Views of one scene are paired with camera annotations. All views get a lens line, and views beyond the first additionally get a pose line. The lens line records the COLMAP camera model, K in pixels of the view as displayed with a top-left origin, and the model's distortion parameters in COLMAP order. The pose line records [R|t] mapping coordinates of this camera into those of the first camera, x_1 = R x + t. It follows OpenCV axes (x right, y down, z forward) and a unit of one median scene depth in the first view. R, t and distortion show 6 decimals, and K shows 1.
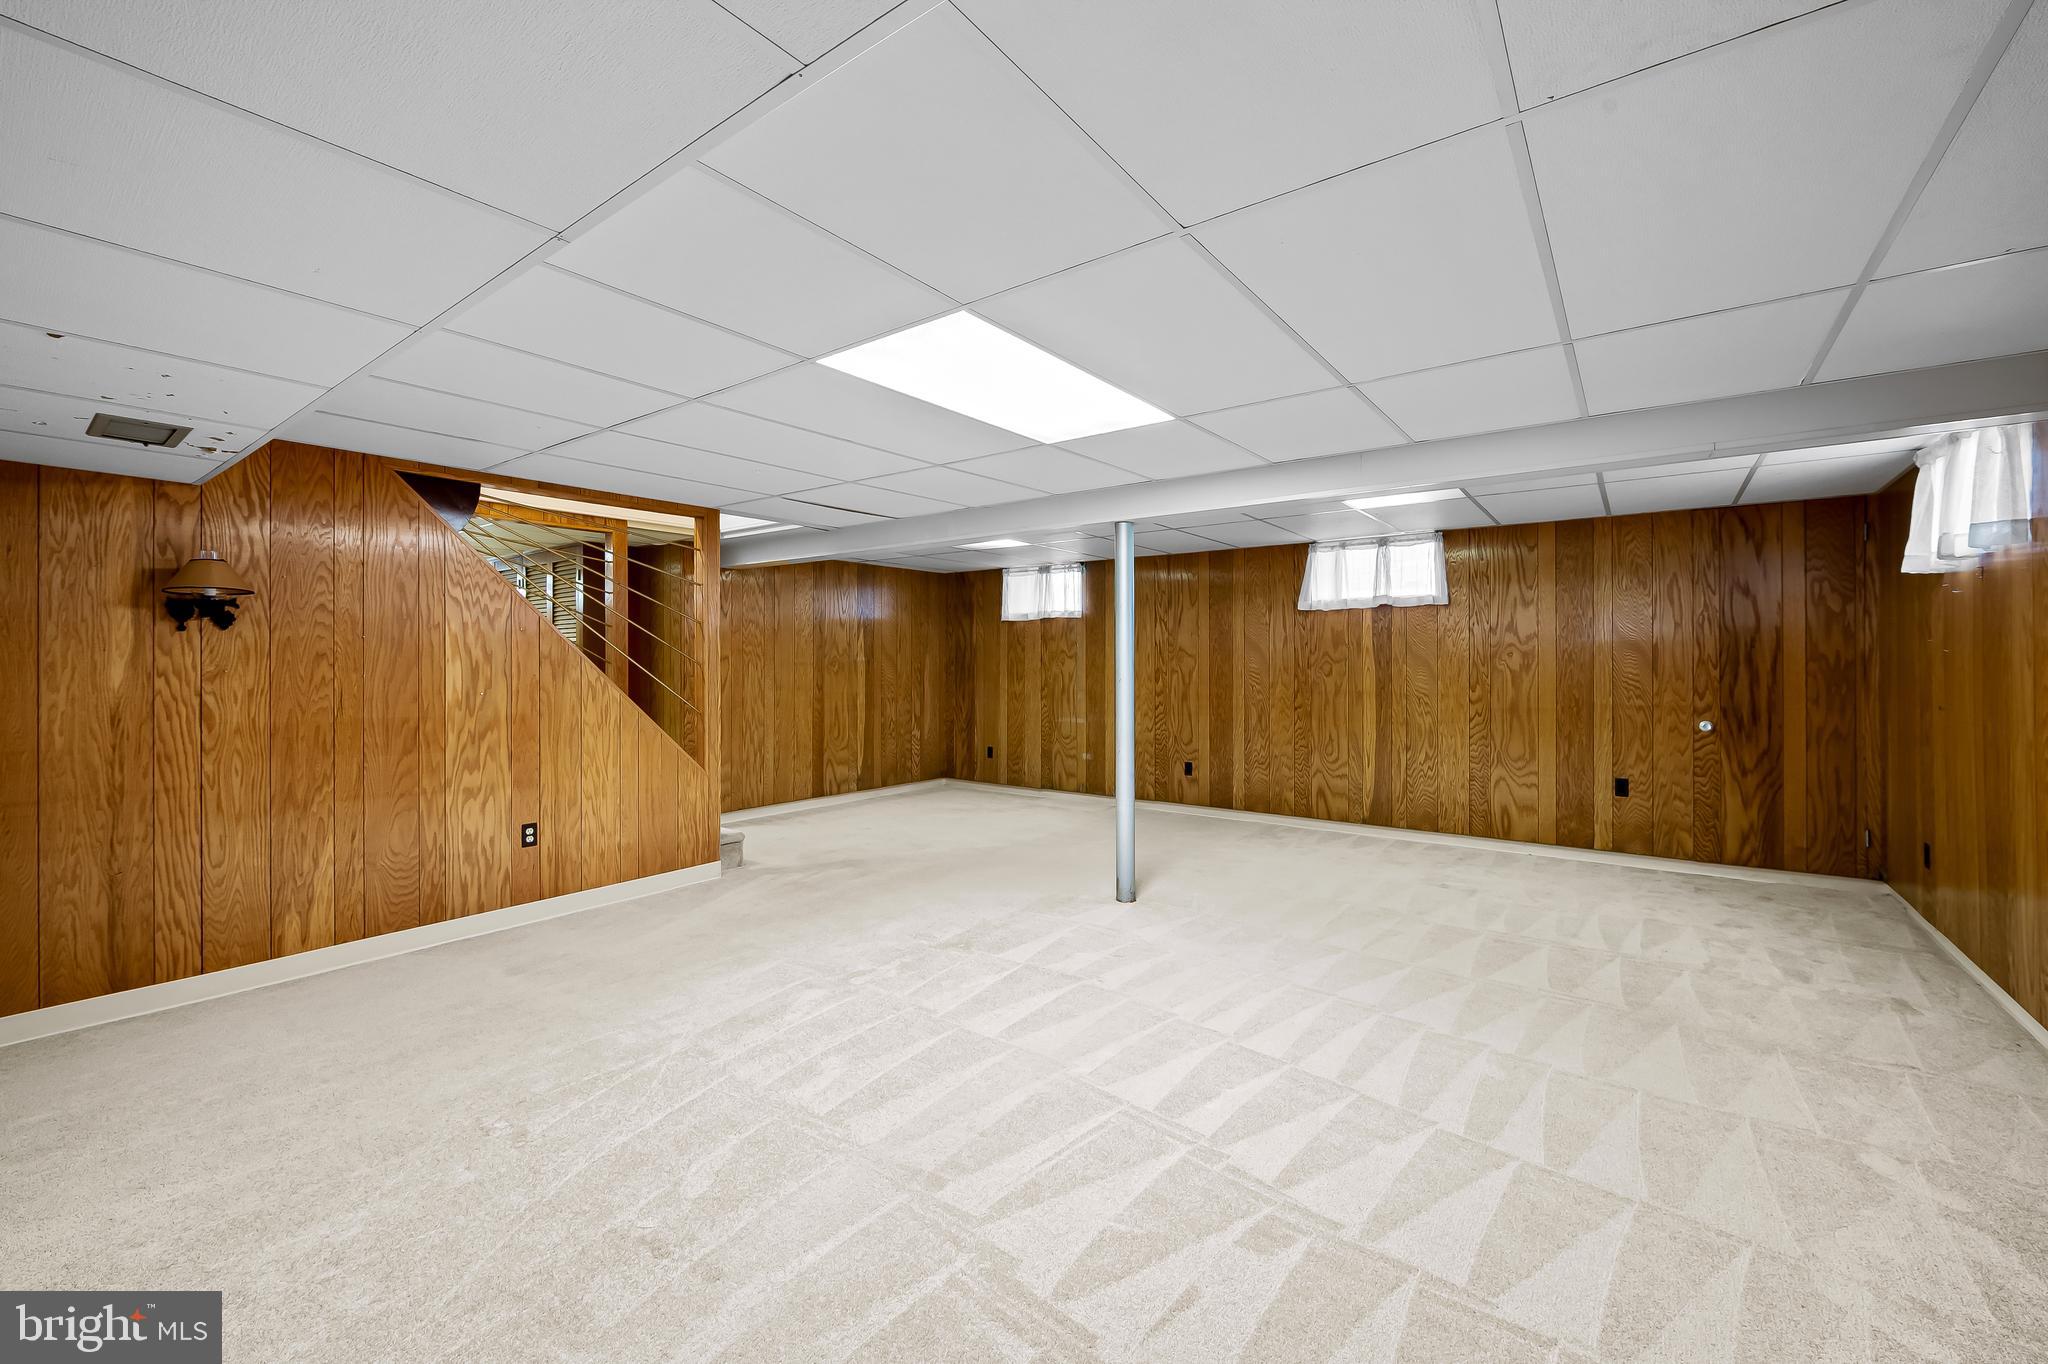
lens RADIAL K [[824.0, 0, 1031.7], [0, 824.0, 656.5], [0, 0, 1]] dist [-0.007020, -0.001285]
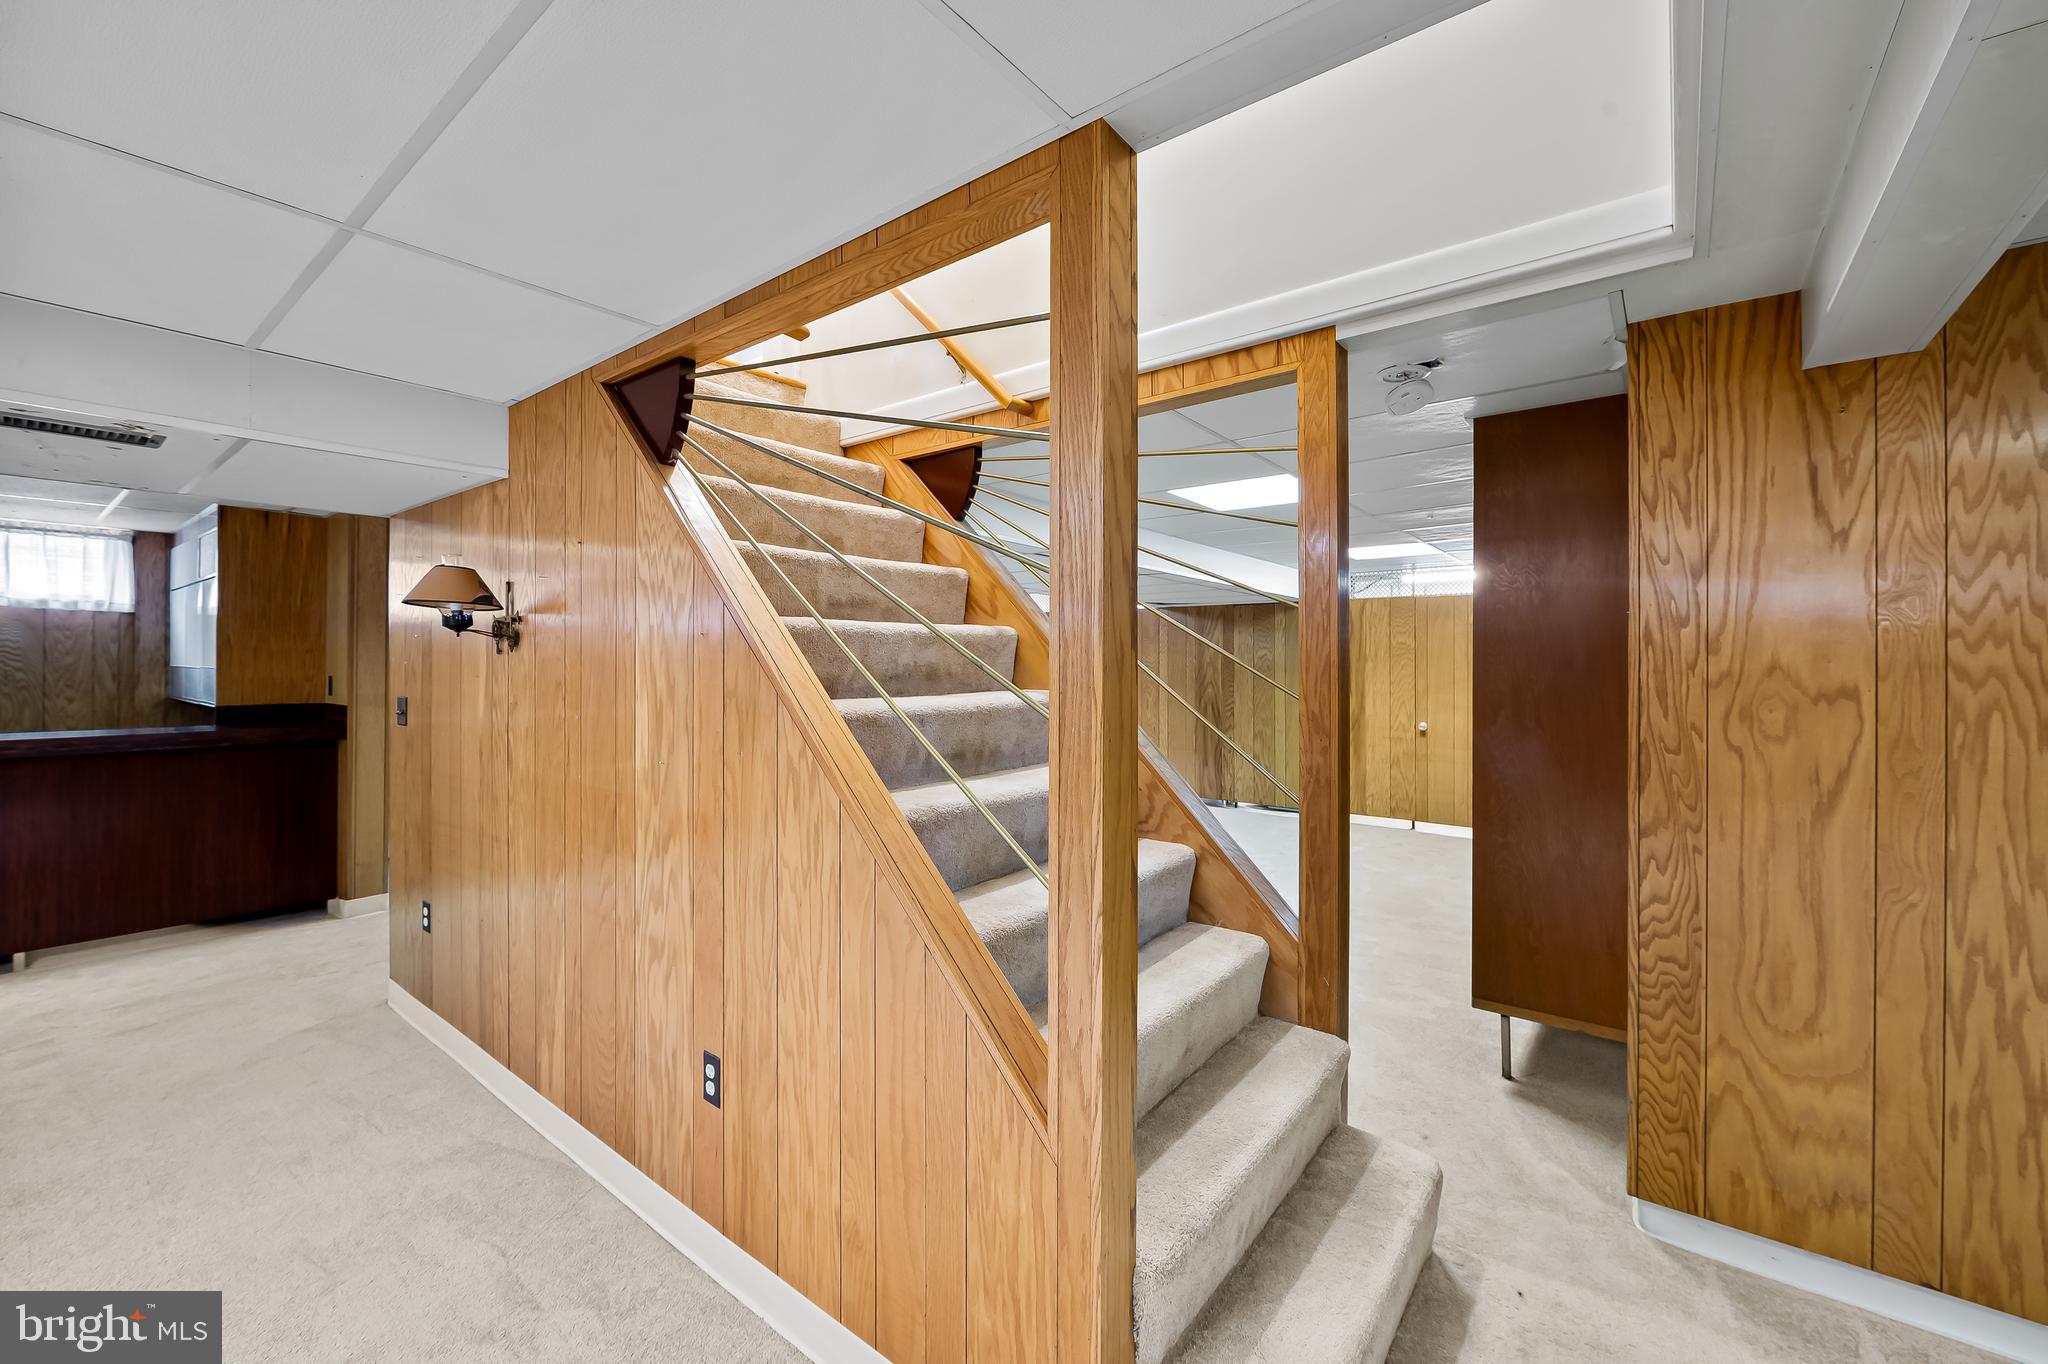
lens RADIAL K [[824.0, 0, 1028.9], [0, 824.0, 661.8], [0, 0, 1]] dist [-0.007020, -0.001285]
pose [[-0.026839, -0.001360, -0.999639, -0.161293], [0.003974, 0.999991, -0.001467, -0.015751], [0.999632, -0.004012, -0.026833, 1.233512]]
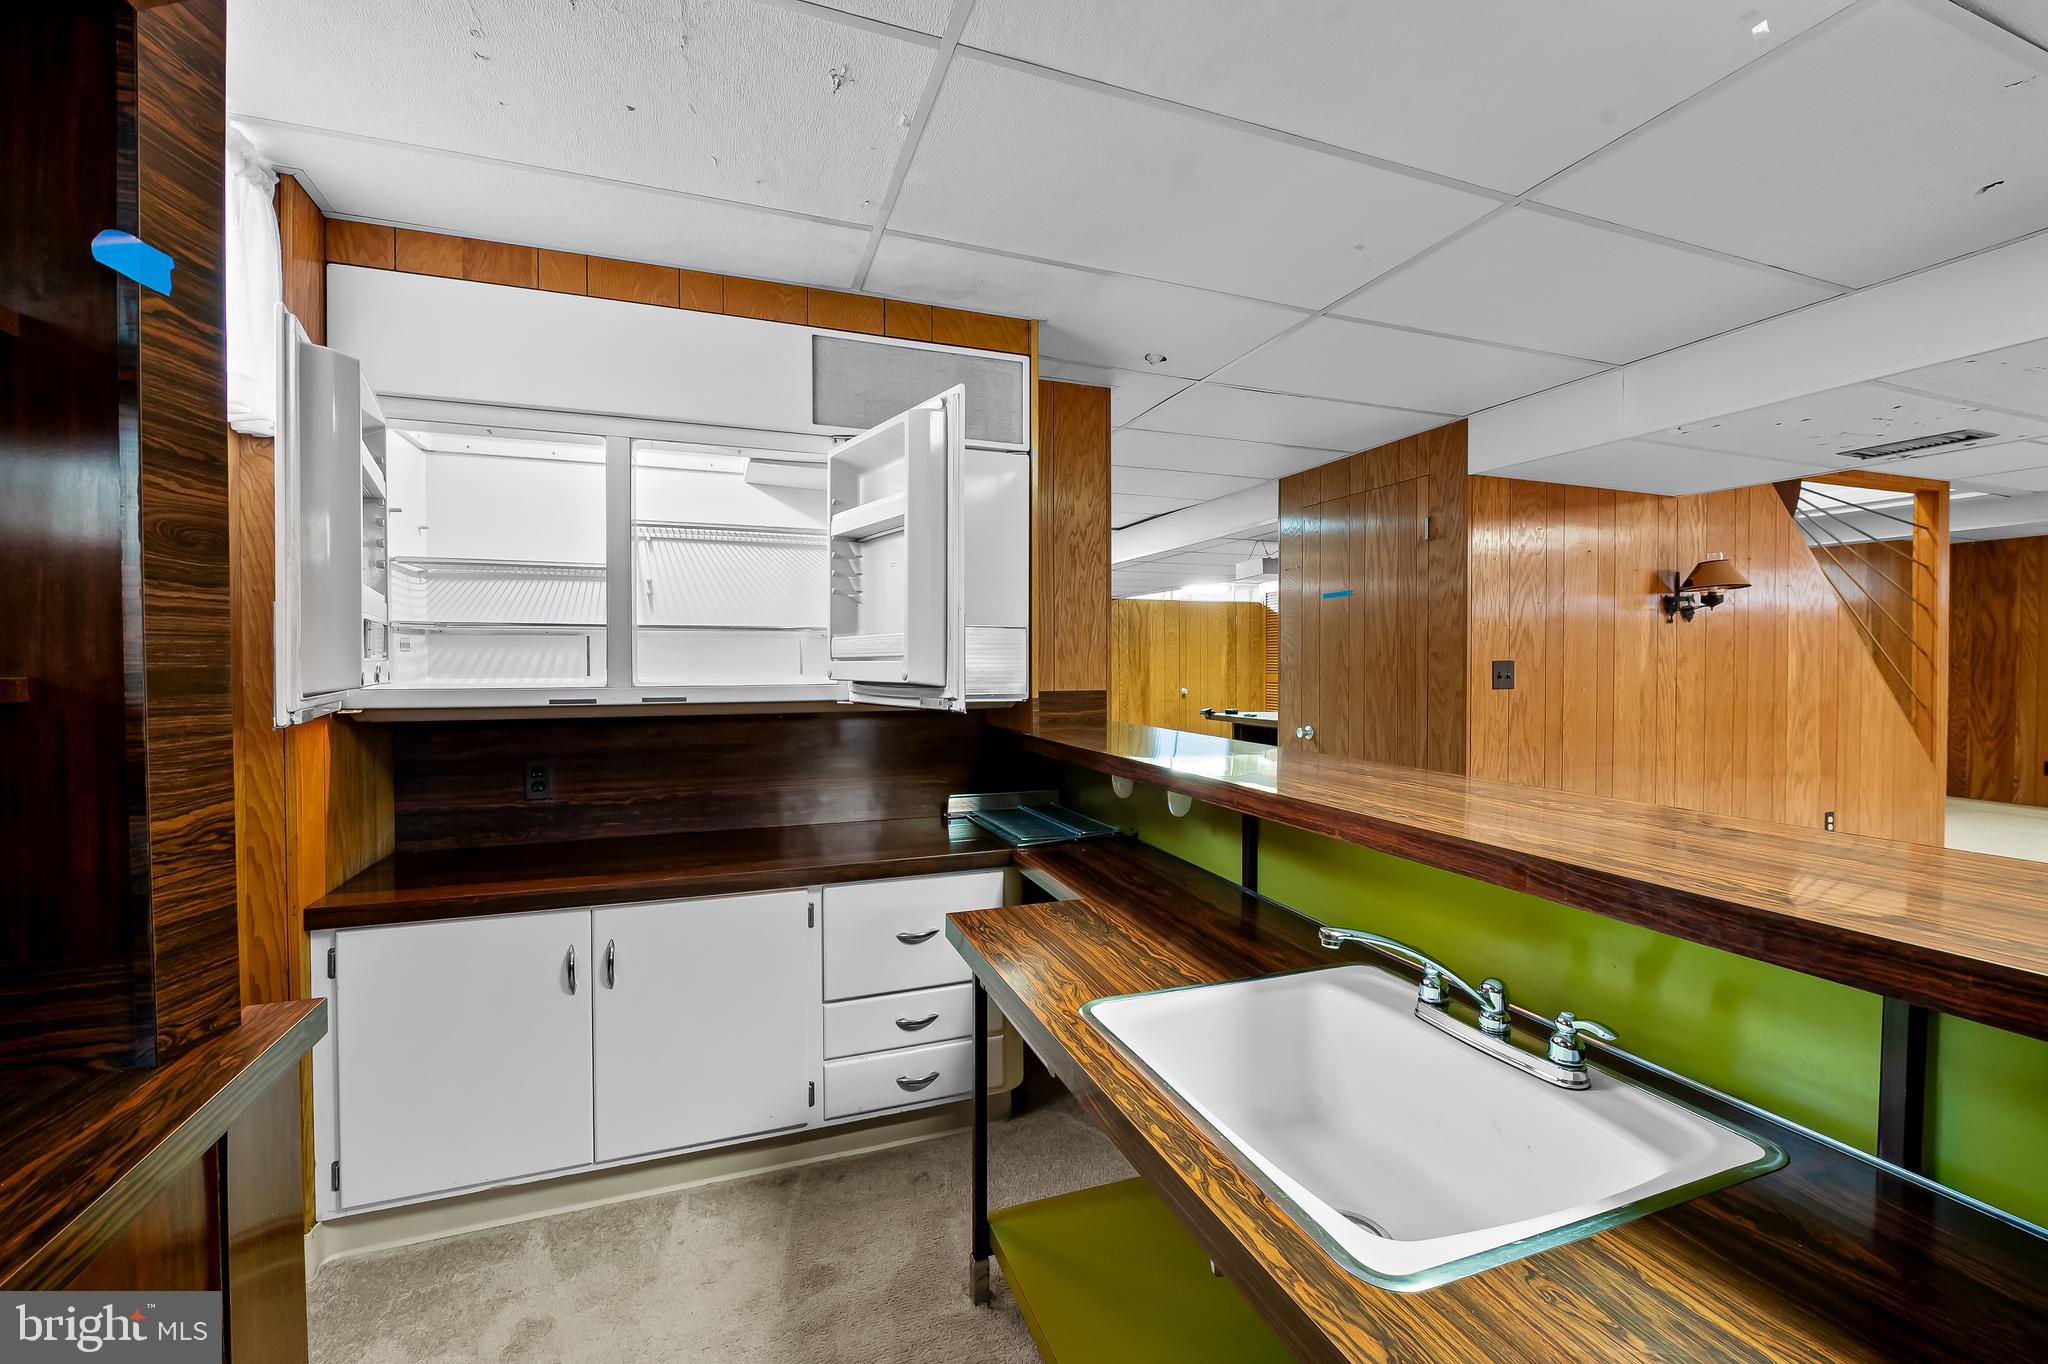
lens RADIAL K [[845.5, 0, 1031.4], [0, 845.5, 676.4], [0, 0, 1]] dist [-0.008105, -0.000214]
pose [[0.837799, 0.010300, -0.545881, -0.902058], [0.004787, 0.999645, 0.026208, 0.006763], [0.545957, -0.024571, 0.837453, -0.399649]]
